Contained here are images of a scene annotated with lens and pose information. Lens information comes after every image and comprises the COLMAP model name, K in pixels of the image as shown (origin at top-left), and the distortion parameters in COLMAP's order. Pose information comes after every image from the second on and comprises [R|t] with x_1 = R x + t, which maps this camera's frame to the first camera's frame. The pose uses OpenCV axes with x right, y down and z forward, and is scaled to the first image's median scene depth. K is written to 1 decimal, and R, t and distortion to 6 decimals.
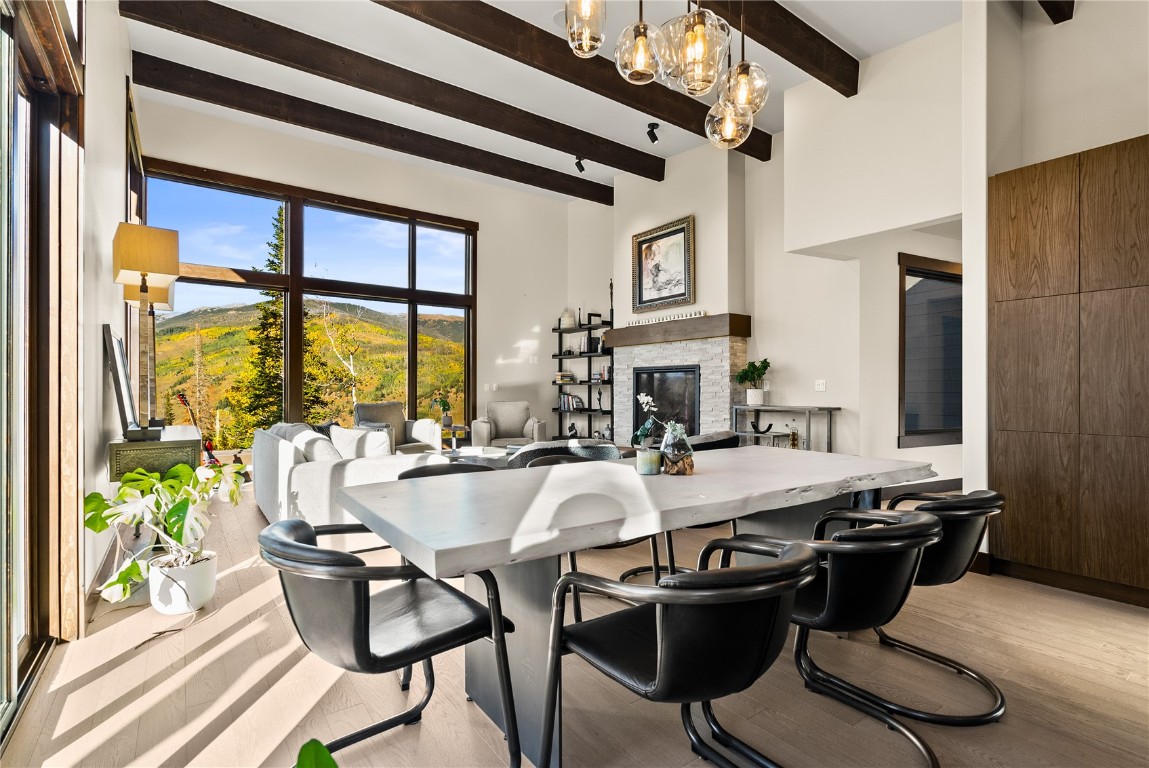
lens RADIAL K [[545.9, 0, 577.3], [0, 545.9, 395.9], [0, 0, 1]] dist [0.000834, 0.000064]
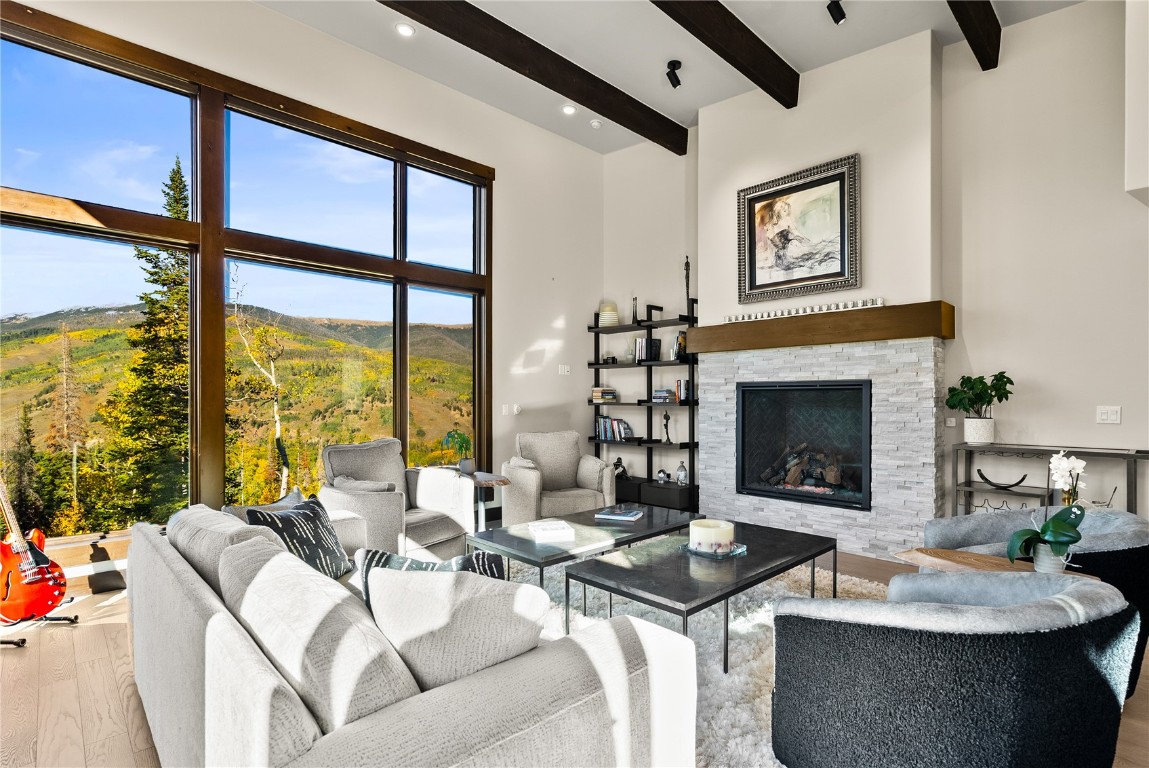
lens RADIAL K [[553.4, 0, 575.0], [0, 553.4, 401.1], [0, 0, 1]] dist [-0.000753, 0.000966]
pose [[0.991134, -0.003568, 0.132818, -0.183572], [0.004276, 0.999978, -0.005050, -0.024438], [-0.132797, 0.005573, 0.991128, 0.318460]]
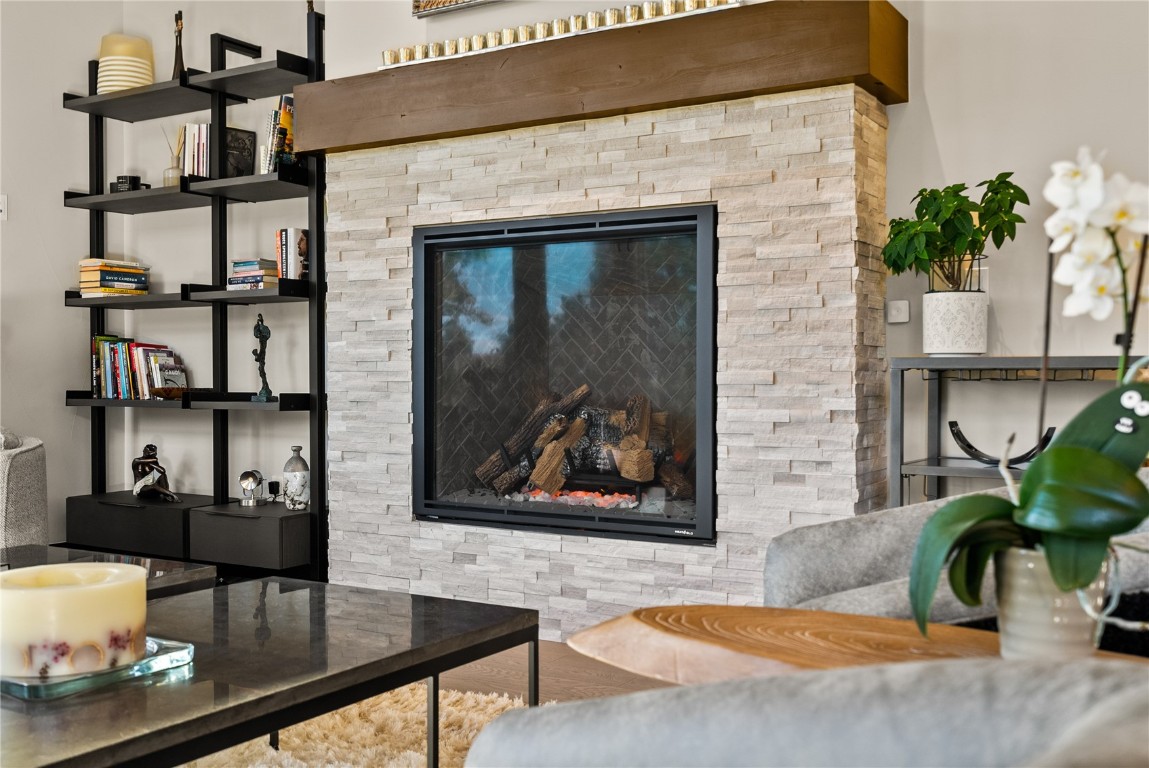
lens RADIAL K [[1147.8, 0, 574.5], [0, 1147.8, 384.0], [0, 0, 1]] dist [0.005645, 0.001899]
pose [[0.924918, -0.005312, 0.380129, -0.033624], [0.004994, 0.999986, 0.001821, 0.021581], [-0.380133, 0.000214, 0.924932, 0.441204]]
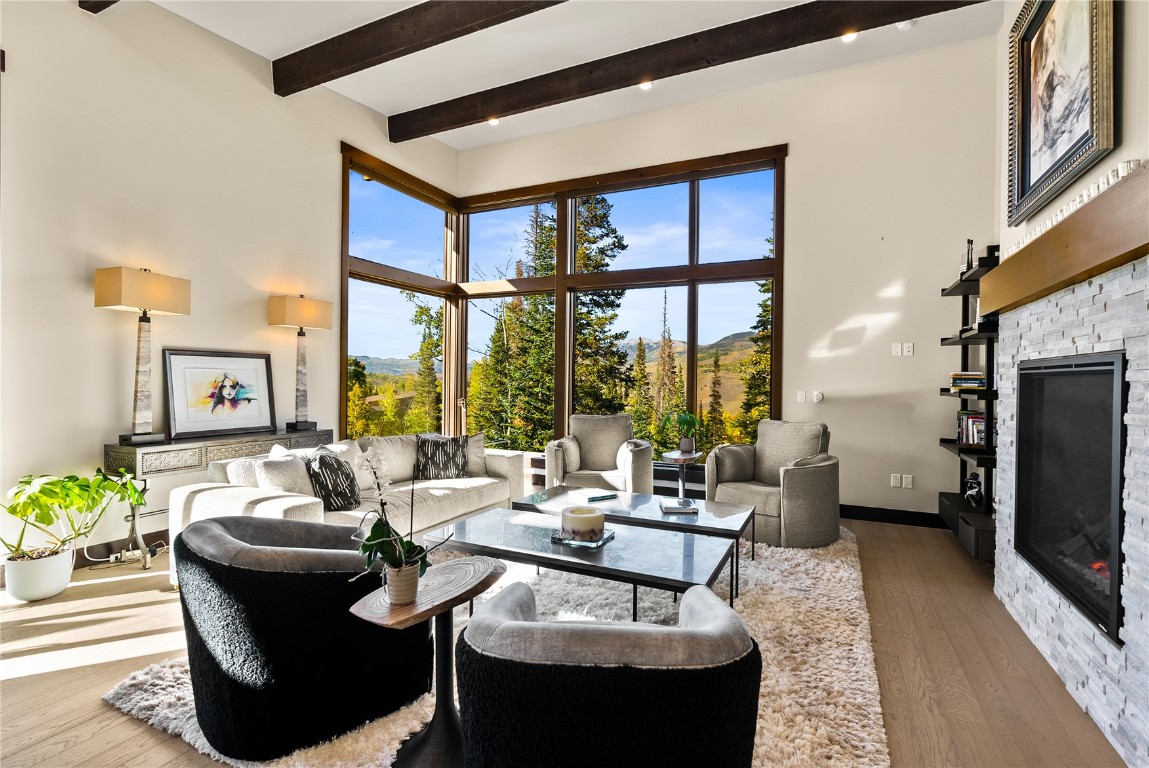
lens RADIAL K [[533.0, 0, 574.5], [0, 533.0, 384.0], [0, 0, 1]] dist [-0.001267, -0.000197]
pose [[0.473870, 0.013488, -0.880492, 0.277929], [-0.023103, 0.999729, 0.002881, -0.027918], [0.880292, 0.018977, 0.474053, 0.505786]]
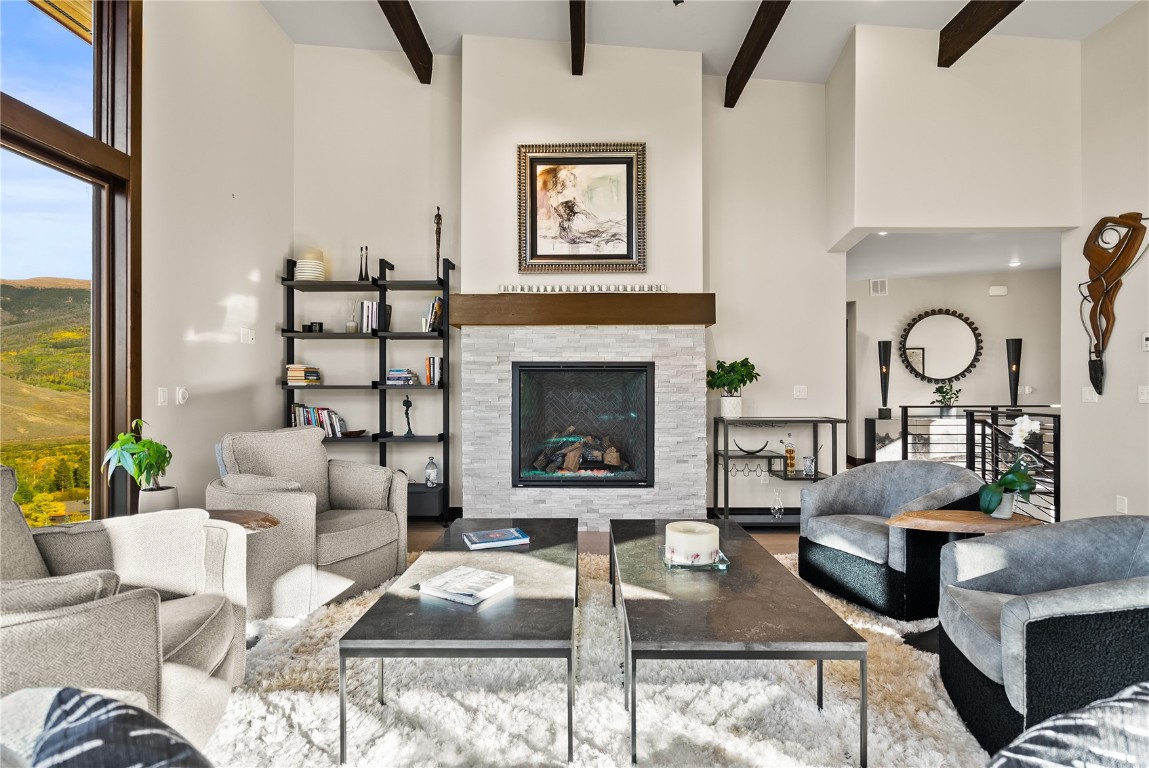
lens RADIAL K [[522.4, 0, 574.5], [0, 522.4, 384.0], [0, 0, 1]] dist [-0.000665, 0.000457]
pose [[0.604400, 0.001006, 0.796680, -0.304390], [0.010175, 0.999908, -0.008981, -0.019915], [-0.796616, 0.013535, 0.604334, 0.565213]]
